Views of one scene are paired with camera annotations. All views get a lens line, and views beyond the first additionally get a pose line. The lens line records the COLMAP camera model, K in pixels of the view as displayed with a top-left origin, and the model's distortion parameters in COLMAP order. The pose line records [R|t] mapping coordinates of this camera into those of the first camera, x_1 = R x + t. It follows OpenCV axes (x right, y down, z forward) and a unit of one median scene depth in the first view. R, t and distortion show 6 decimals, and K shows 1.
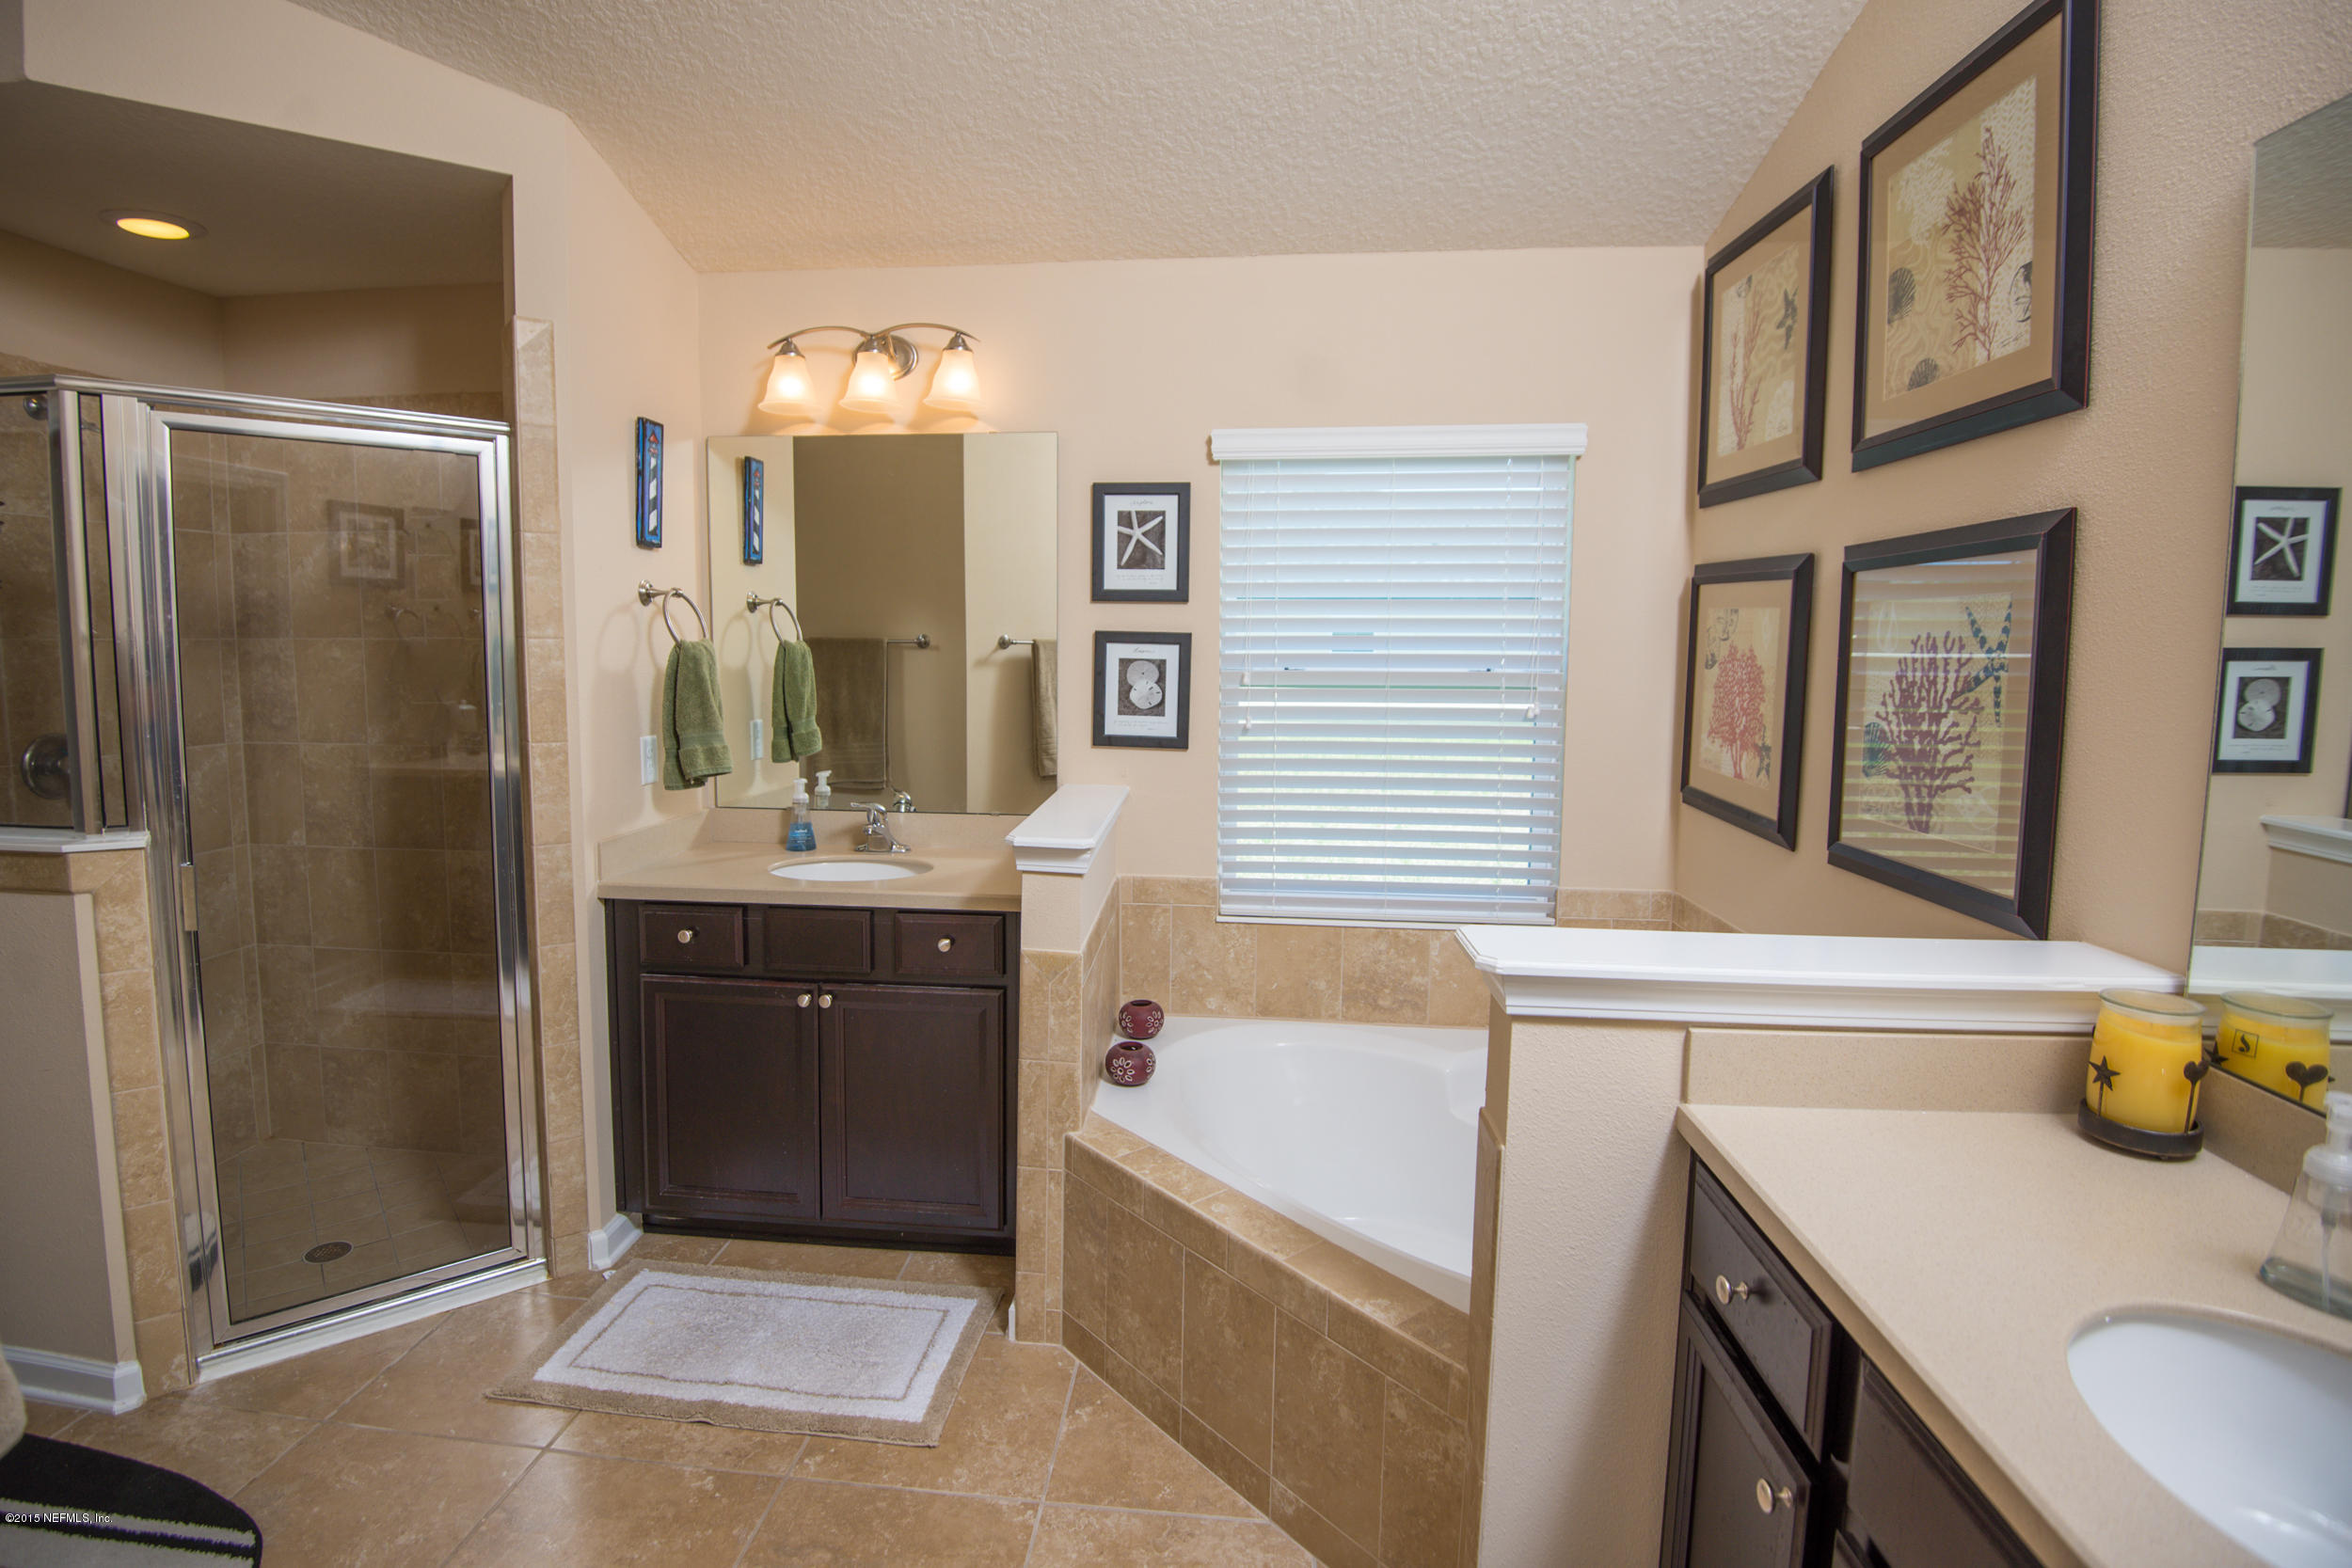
lens RADIAL K [[1186.8, 0, 1168.3], [0, 1186.8, 756.0], [0, 0, 1]] dist [0.000312, -0.037468]
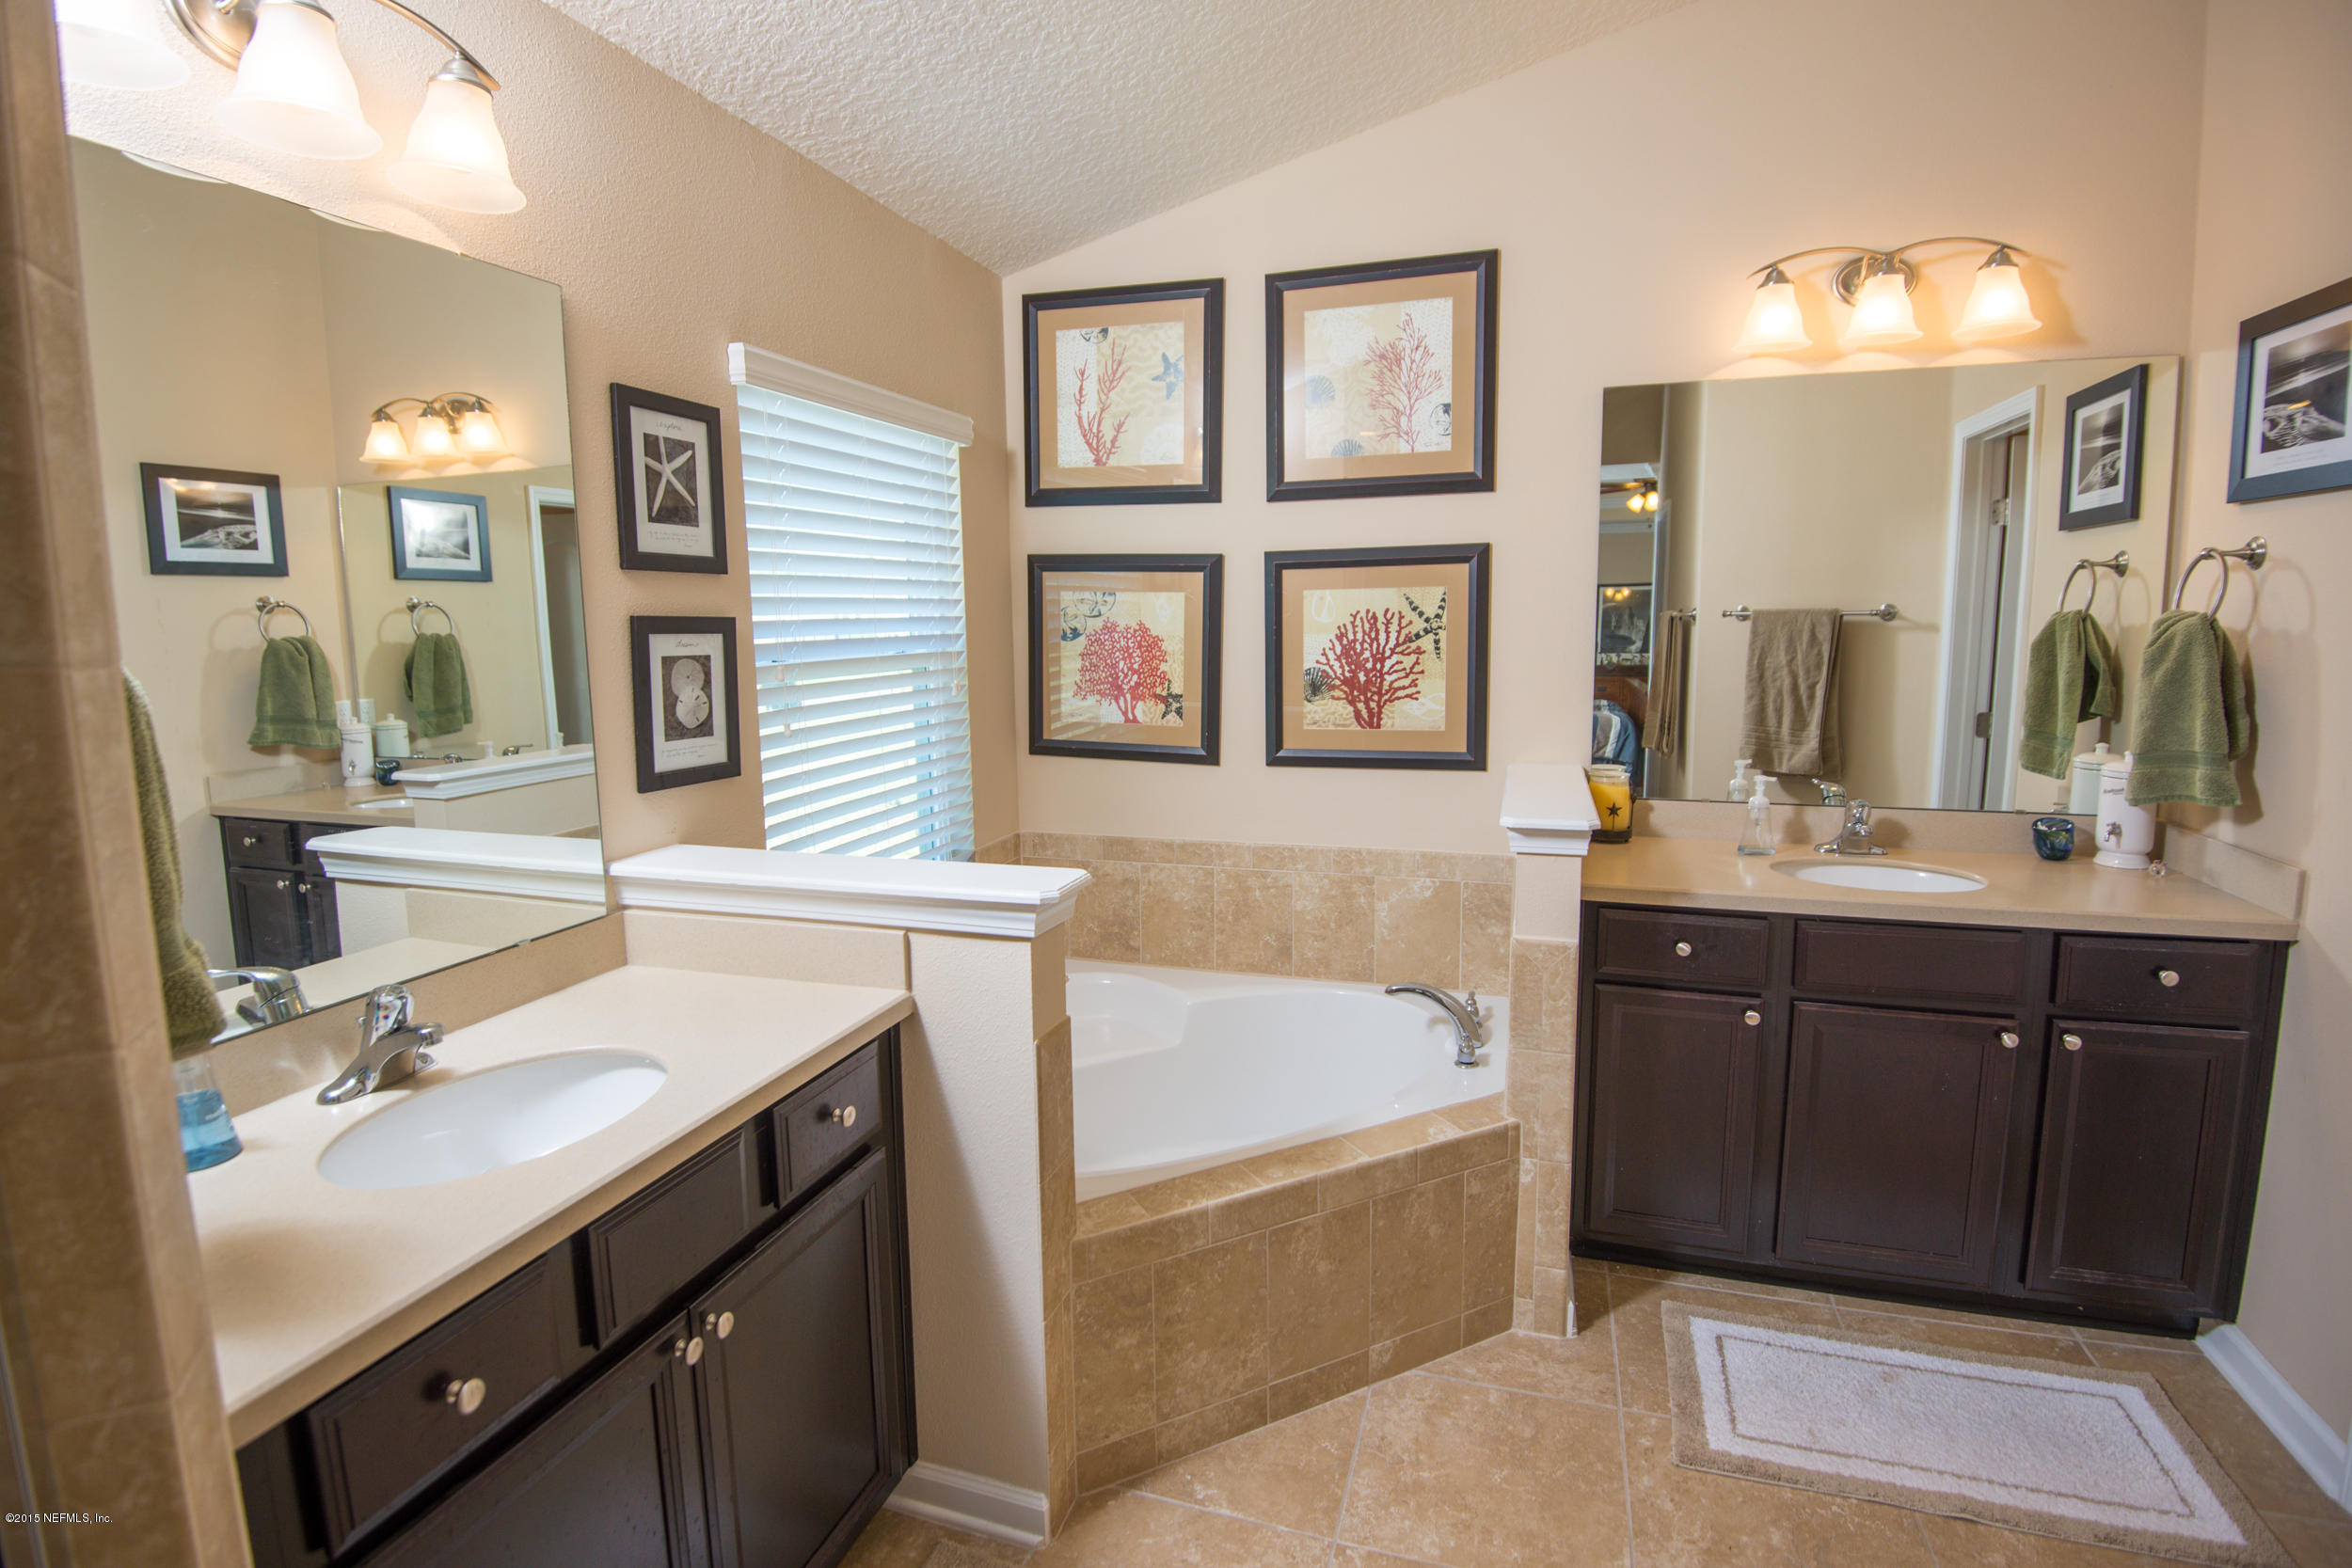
lens RADIAL K [[1136.7, 0, 1167.0], [0, 1136.7, 763.4], [0, 0, 1]] dist [-0.002707, -0.012346]
pose [[0.194465, -0.137043, 0.971289, -0.875766], [0.108211, 0.987146, 0.117615, -0.095997], [-0.974922, 0.082232, 0.206795, 0.847822]]
